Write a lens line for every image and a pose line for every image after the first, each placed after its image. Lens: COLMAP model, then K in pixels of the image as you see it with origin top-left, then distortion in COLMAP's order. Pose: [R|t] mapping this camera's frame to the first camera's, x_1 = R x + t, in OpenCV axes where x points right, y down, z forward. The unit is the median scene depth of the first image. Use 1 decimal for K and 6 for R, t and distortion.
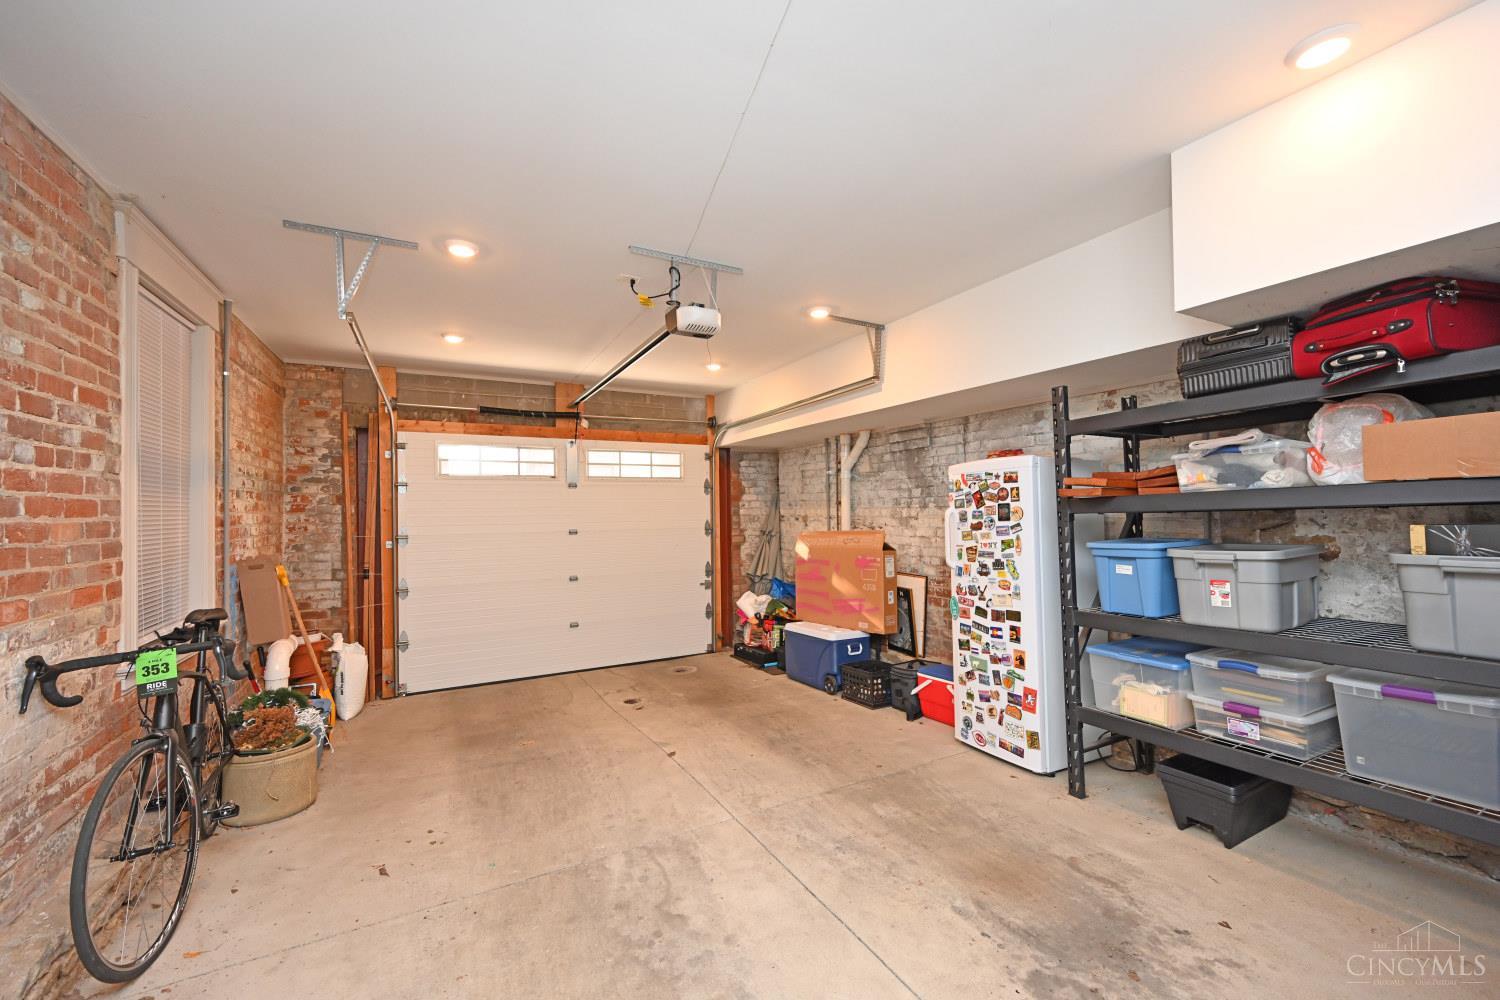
lens RADIAL K [[605.0, 0, 741.7], [0, 605.0, 500.6], [0, 0, 1]] dist [-0.001755, -0.000052]
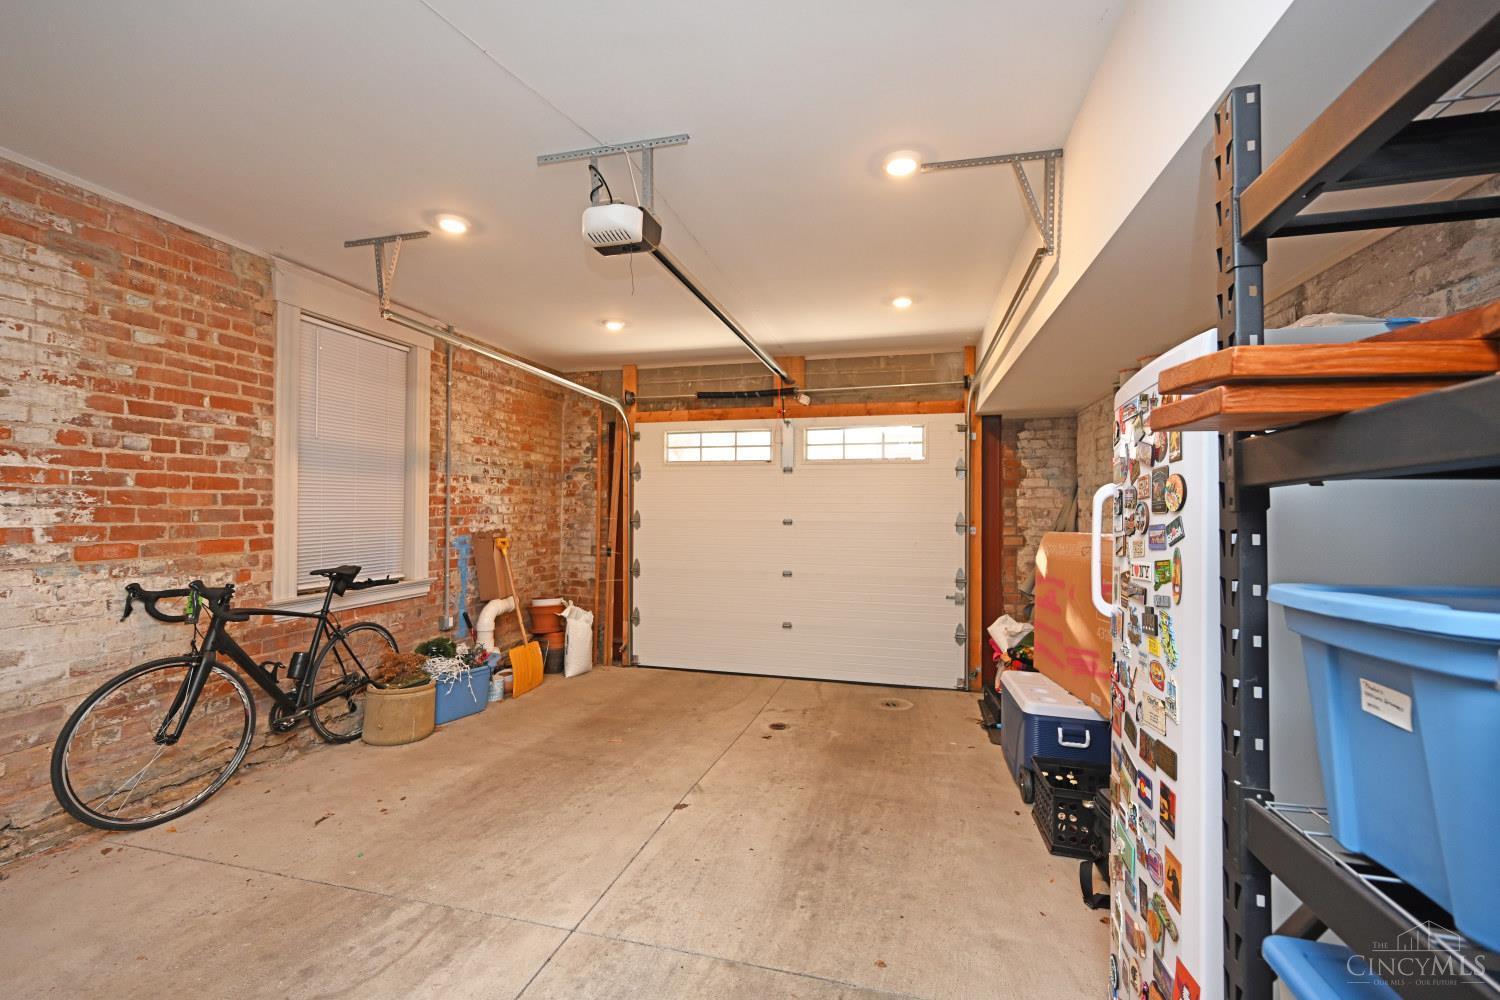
lens RADIAL K [[605.0, 0, 741.7], [0, 605.0, 500.6], [0, 0, 1]] dist [-0.001755, -0.000052]
pose [[0.734837, 0.009308, -0.678179, 0.395320], [-0.004724, 0.999952, 0.008605, 0.018405], [0.678227, -0.003120, 0.734846, 0.416425]]
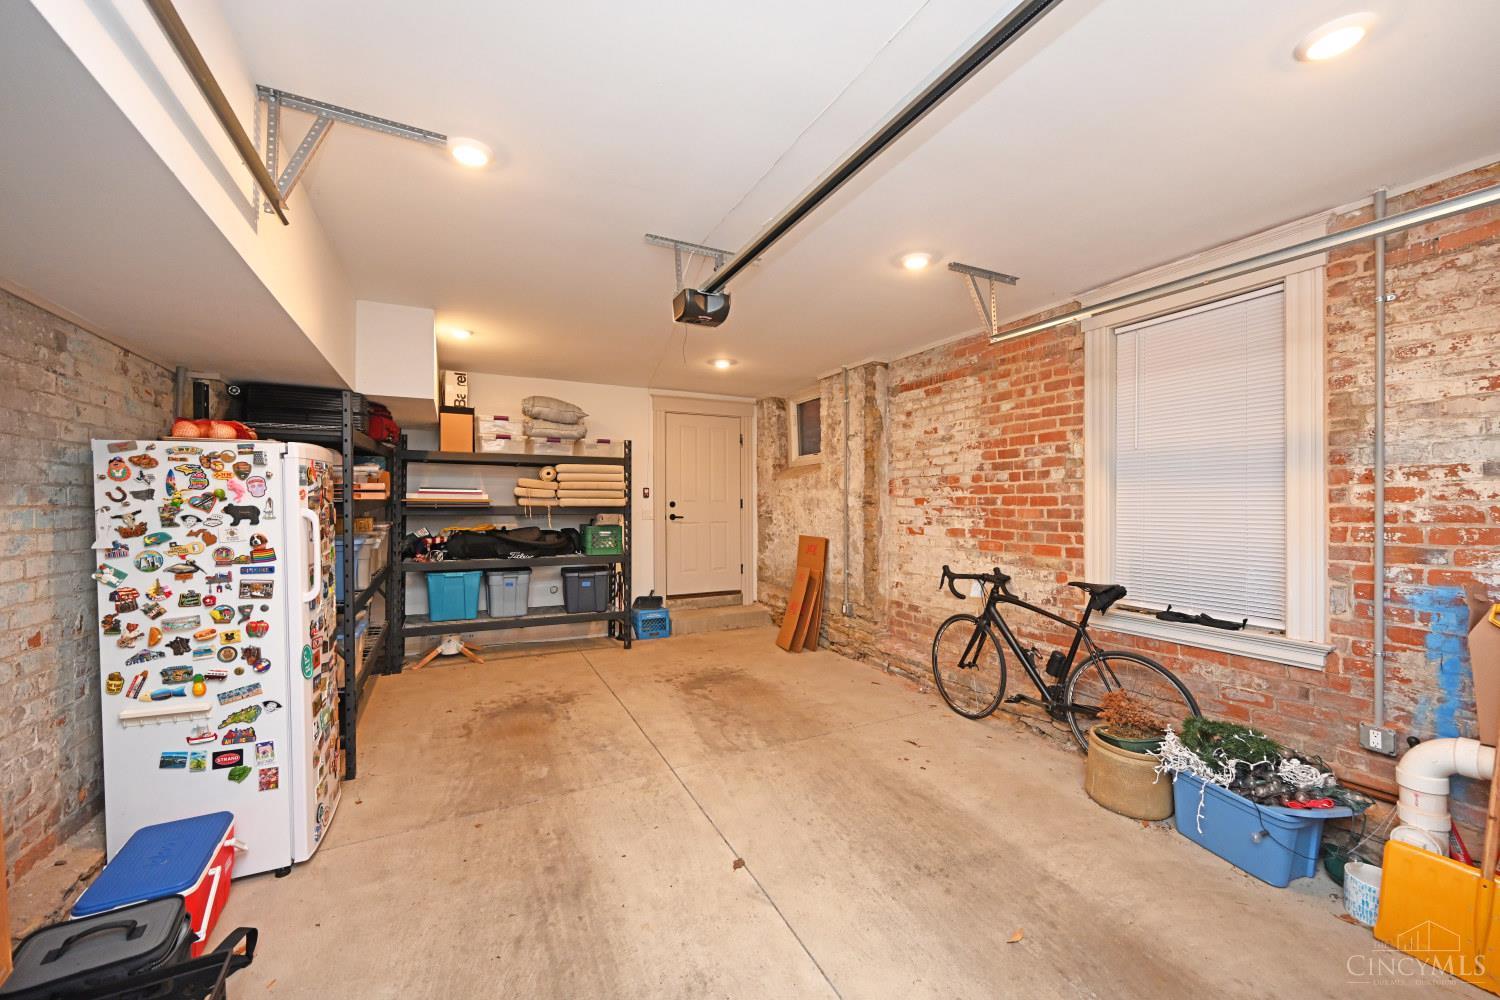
lens RADIAL K [[575.0, 0, 754.8], [0, 575.0, 503.8], [0, 0, 1]] dist [-0.000068, -0.000025]
pose [[-0.999896, 0.014152, -0.002619, -0.118311], [0.014192, 0.999766, -0.016334, 0.019164], [0.002388, -0.016369, -0.999863, 1.418994]]
